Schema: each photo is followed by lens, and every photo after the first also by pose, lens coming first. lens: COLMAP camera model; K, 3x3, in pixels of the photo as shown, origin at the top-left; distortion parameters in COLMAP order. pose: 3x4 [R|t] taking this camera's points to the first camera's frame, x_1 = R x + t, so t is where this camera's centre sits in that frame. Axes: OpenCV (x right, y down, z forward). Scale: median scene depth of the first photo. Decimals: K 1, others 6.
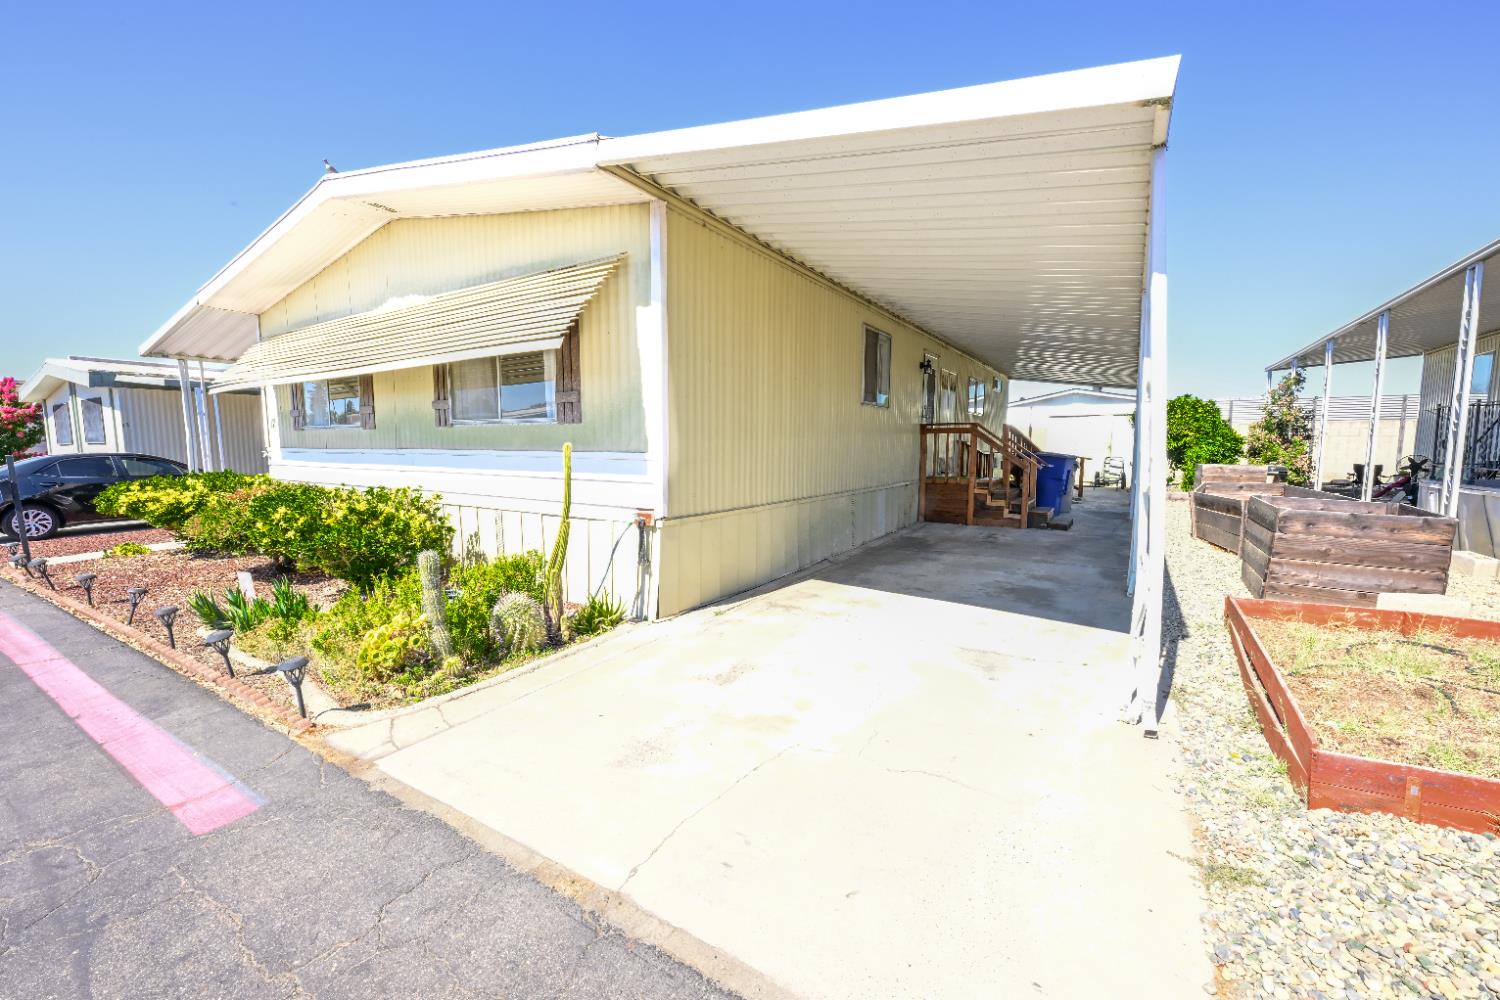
lens RADIAL K [[604.5, 0, 746.1], [0, 604.5, 498.8], [0, 0, 1]] dist [-0.031435, 0.000031]
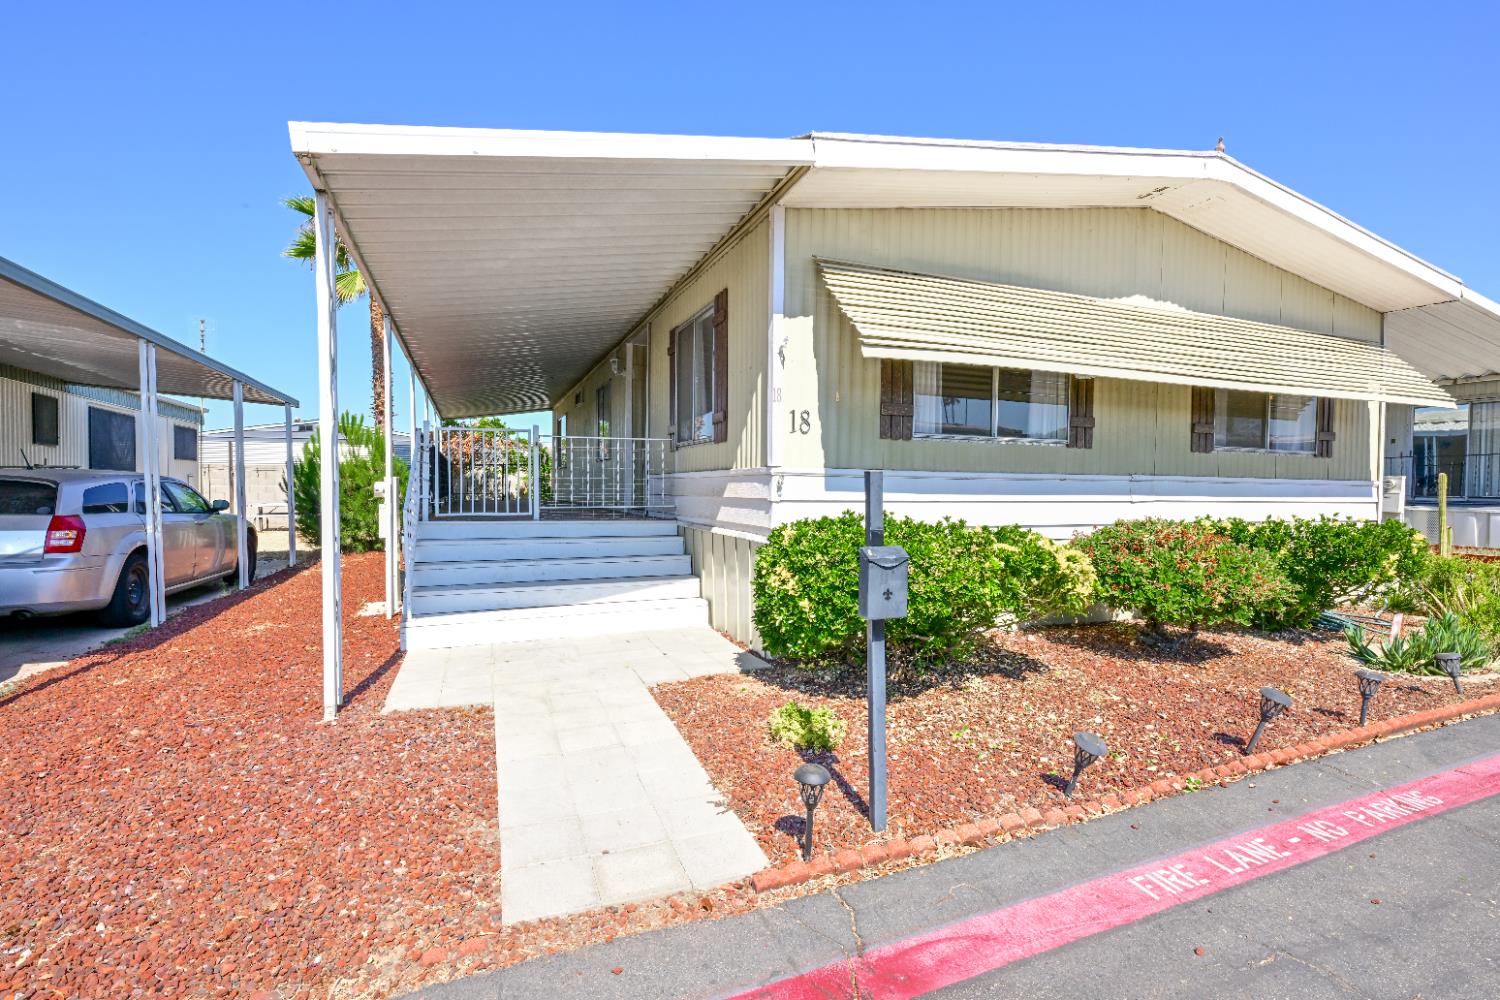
lens RADIAL K [[687.5, 0, 752.2], [0, 687.5, 504.6], [0, 0, 1]] dist [0.000187, 0.000428]
pose [[0.576983, -0.015159, 0.816615, -1.760205], [0.071259, 0.996949, -0.031842, -0.056160], [-0.813642, 0.076563, 0.576303, 0.941961]]
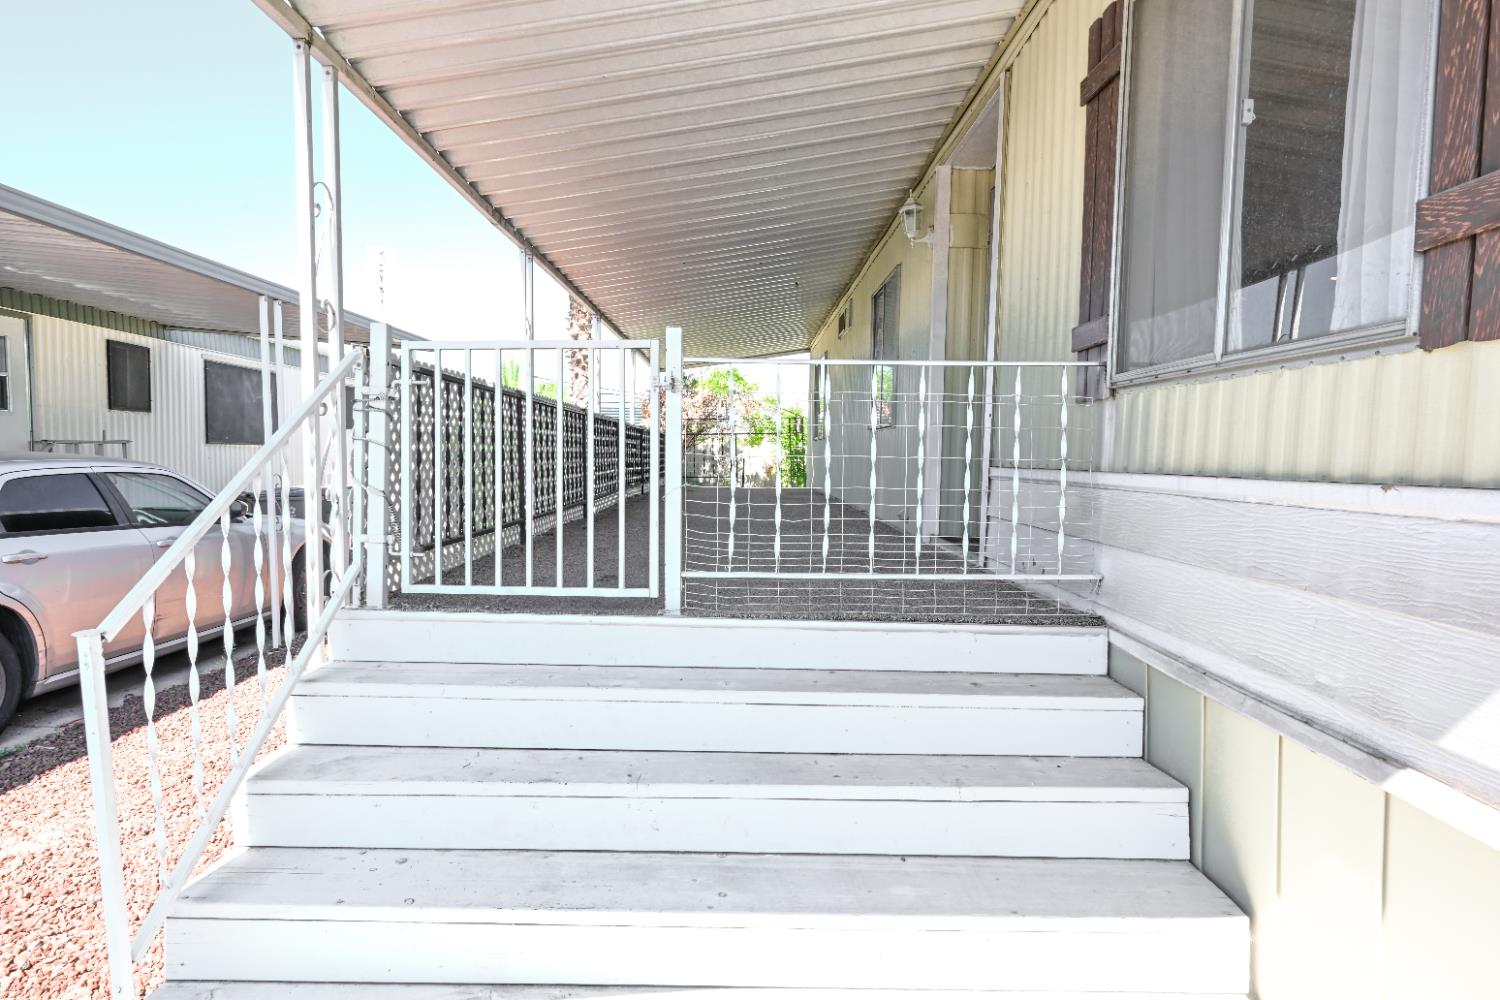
lens RADIAL K [[822.8, 0, 744.0], [0, 822.8, 501.5], [0, 0, 1]] dist [-0.001280, -0.000099]
pose [[0.840581, -0.016967, 0.541421, -1.279336], [0.036334, 0.999024, -0.025103, -0.135658], [-0.540466, 0.040774, 0.840377, 1.451699]]
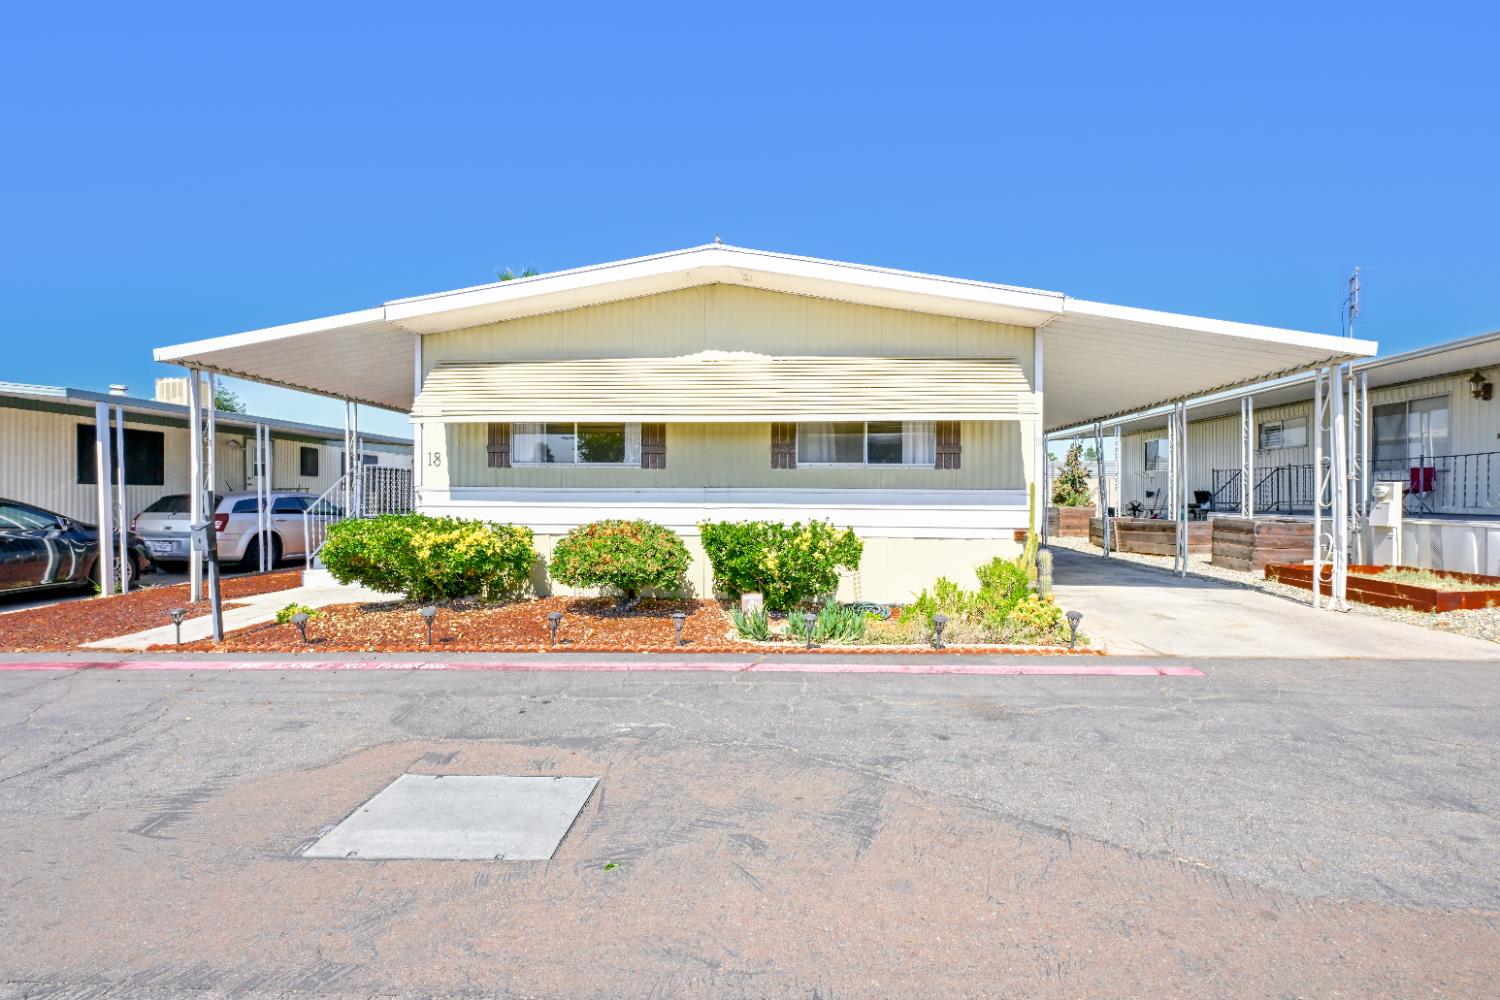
lens RADIAL K [[687.5, 0, 752.2], [0, 687.5, 504.6], [0, 0, 1]] dist [0.000187, 0.000428]
pose [[0.873472, -0.001390, 0.486872, -1.186132], [0.043507, 0.996218, -0.075210, 0.042394], [-0.484926, 0.086876, 0.870230, -0.110714]]
